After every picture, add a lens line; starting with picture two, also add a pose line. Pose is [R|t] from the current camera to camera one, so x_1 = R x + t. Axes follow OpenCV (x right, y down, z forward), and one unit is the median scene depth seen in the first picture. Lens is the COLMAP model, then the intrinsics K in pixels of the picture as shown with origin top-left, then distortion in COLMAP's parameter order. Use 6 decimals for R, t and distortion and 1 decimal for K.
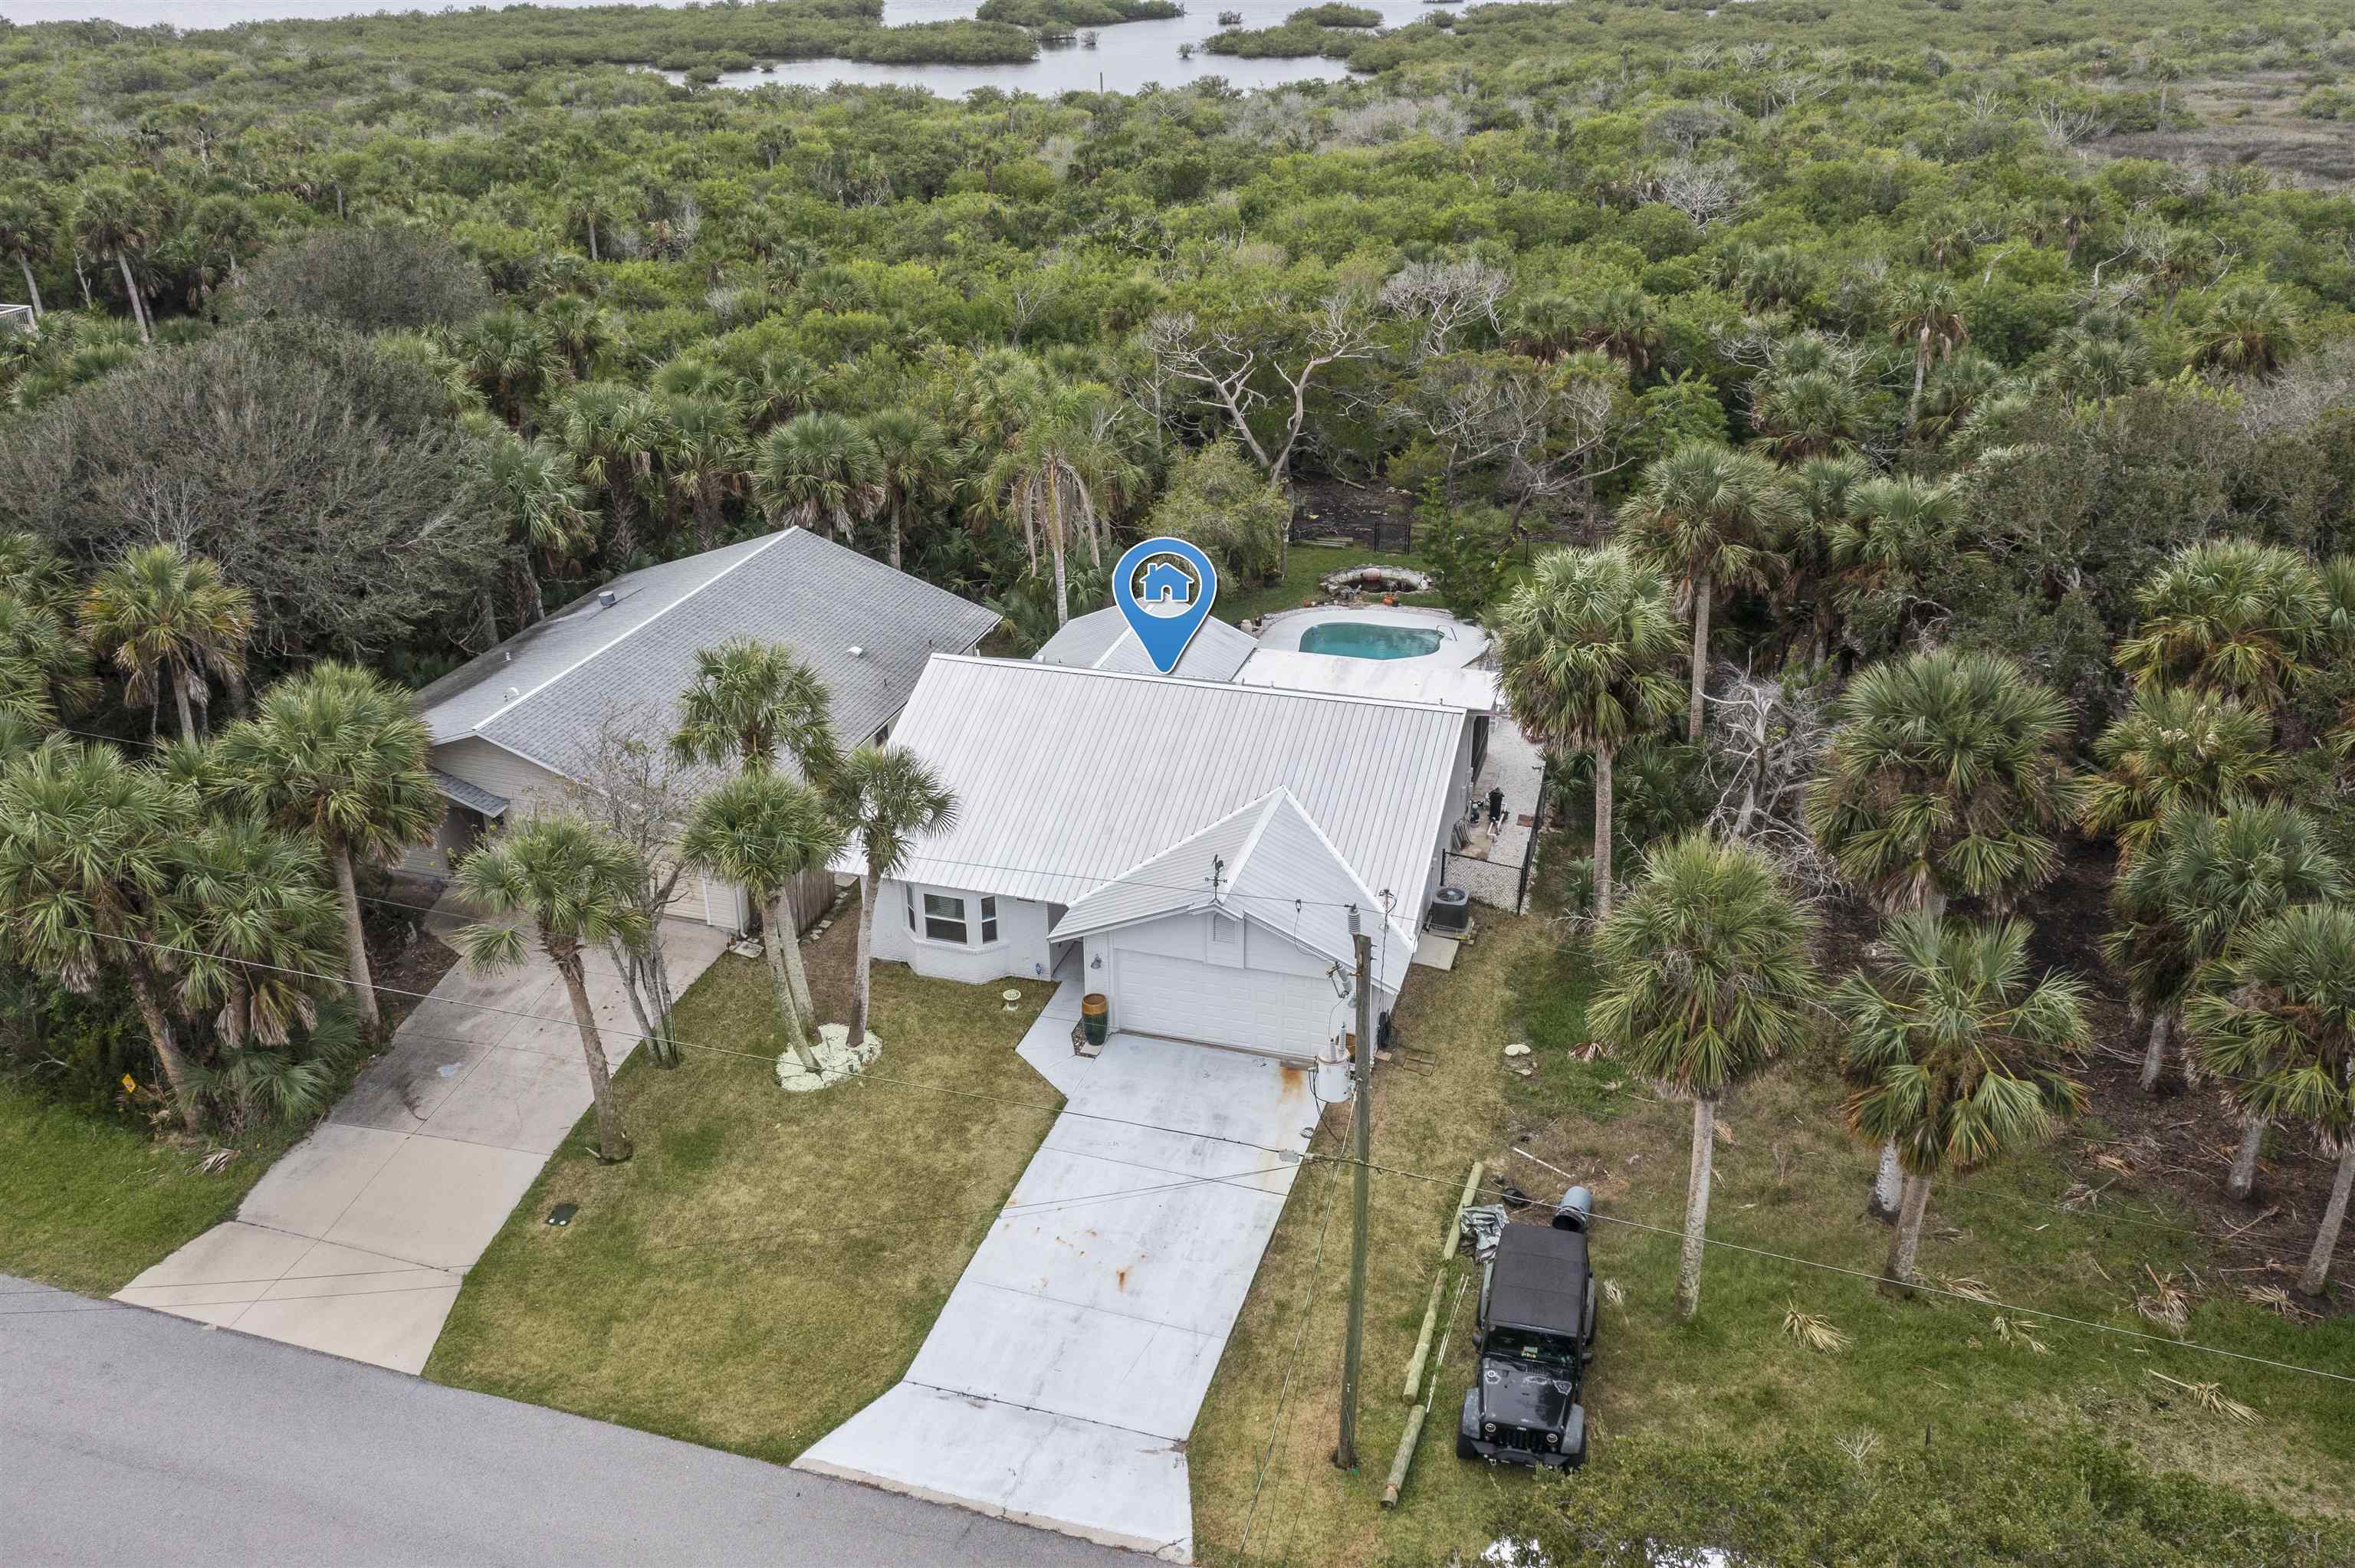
lens RADIAL K [[1865.0, 0, 1177.5], [0, 1865.0, 784.0], [0, 0, 1]] dist [-0.020705, 0.006270]
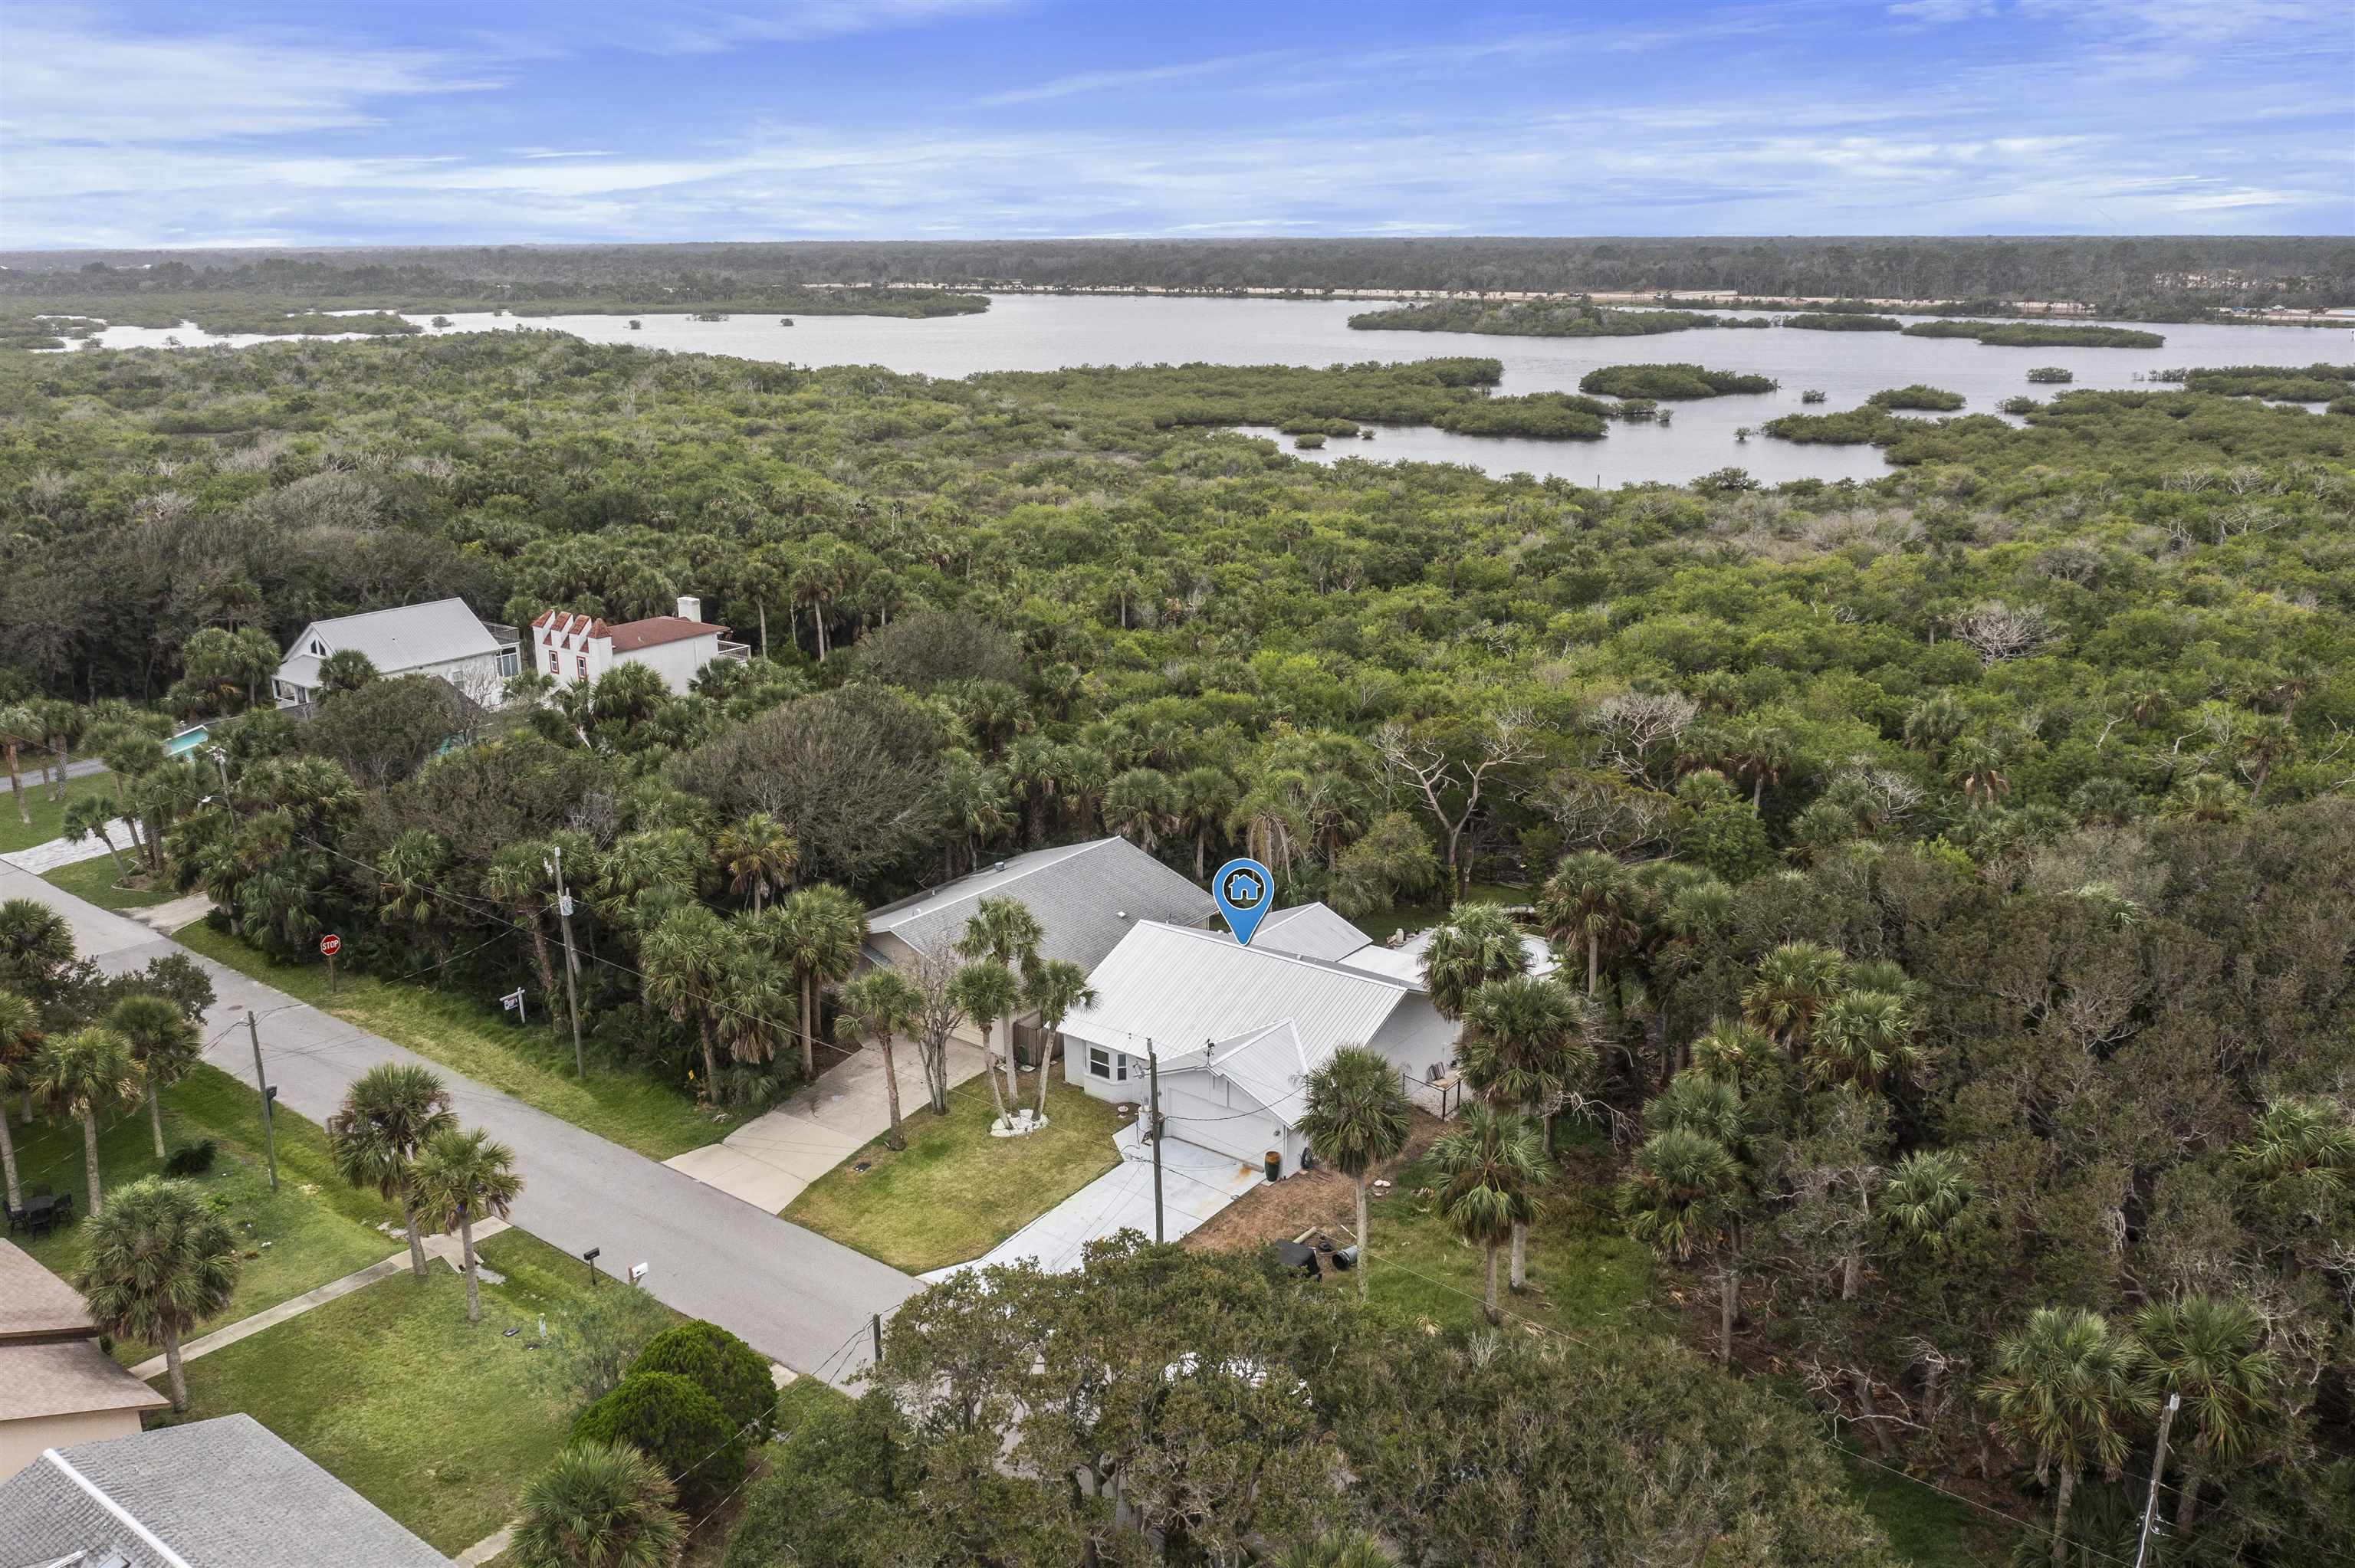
lens RADIAL K [[1865.0, 0, 1177.5], [0, 1865.0, 784.0], [0, 0, 1]] dist [-0.020705, 0.006270]
pose [[0.939330, 0.099866, -0.328154, 0.514643], [-0.149953, 0.979975, -0.131004, 0.032489], [0.308500, 0.172264, 0.935496, -0.718839]]
